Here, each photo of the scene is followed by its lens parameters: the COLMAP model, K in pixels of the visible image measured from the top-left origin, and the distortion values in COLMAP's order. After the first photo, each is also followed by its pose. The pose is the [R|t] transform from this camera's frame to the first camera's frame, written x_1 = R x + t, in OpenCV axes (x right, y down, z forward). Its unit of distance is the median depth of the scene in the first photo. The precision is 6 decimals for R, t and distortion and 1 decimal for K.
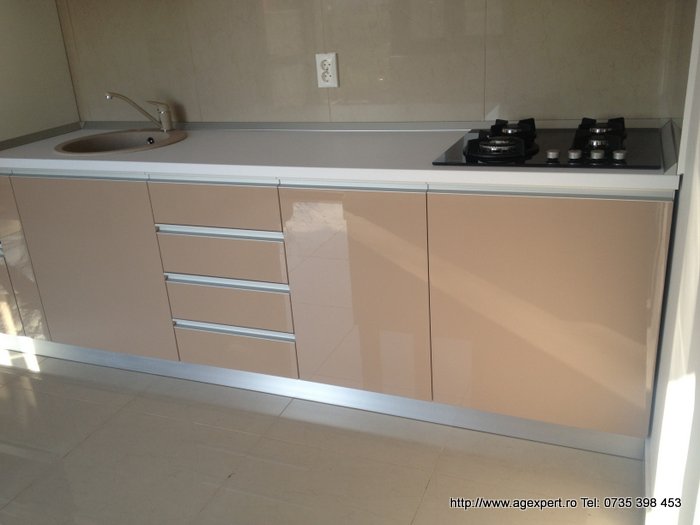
lens RADIAL K [[695.1, 0, 361.0], [0, 695.1, 264.3], [0, 0, 1]] dist [0.155998, -0.306415]
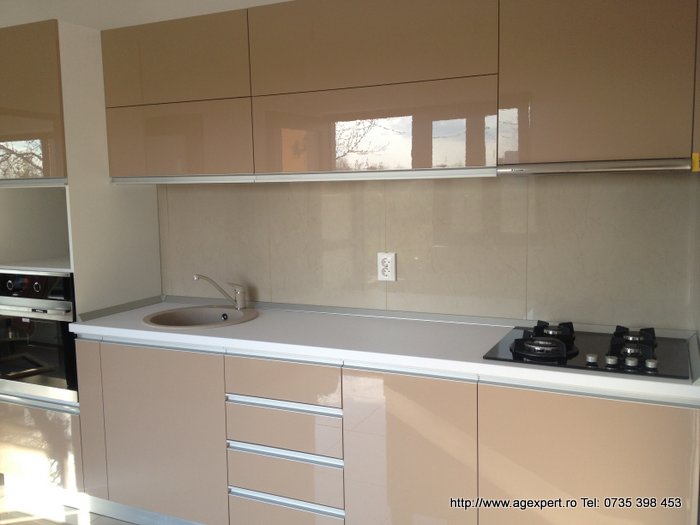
lens RADIAL K [[689.5, 0, 355.4], [0, 689.5, 248.8], [0, 0, 1]] dist [0.165937, -0.354512]
pose [[0.996896, 0.054661, -0.056662, -0.036786], [-0.067586, 0.963291, -0.259811, -0.005336], [0.040380, 0.262834, 0.963996, -0.105008]]
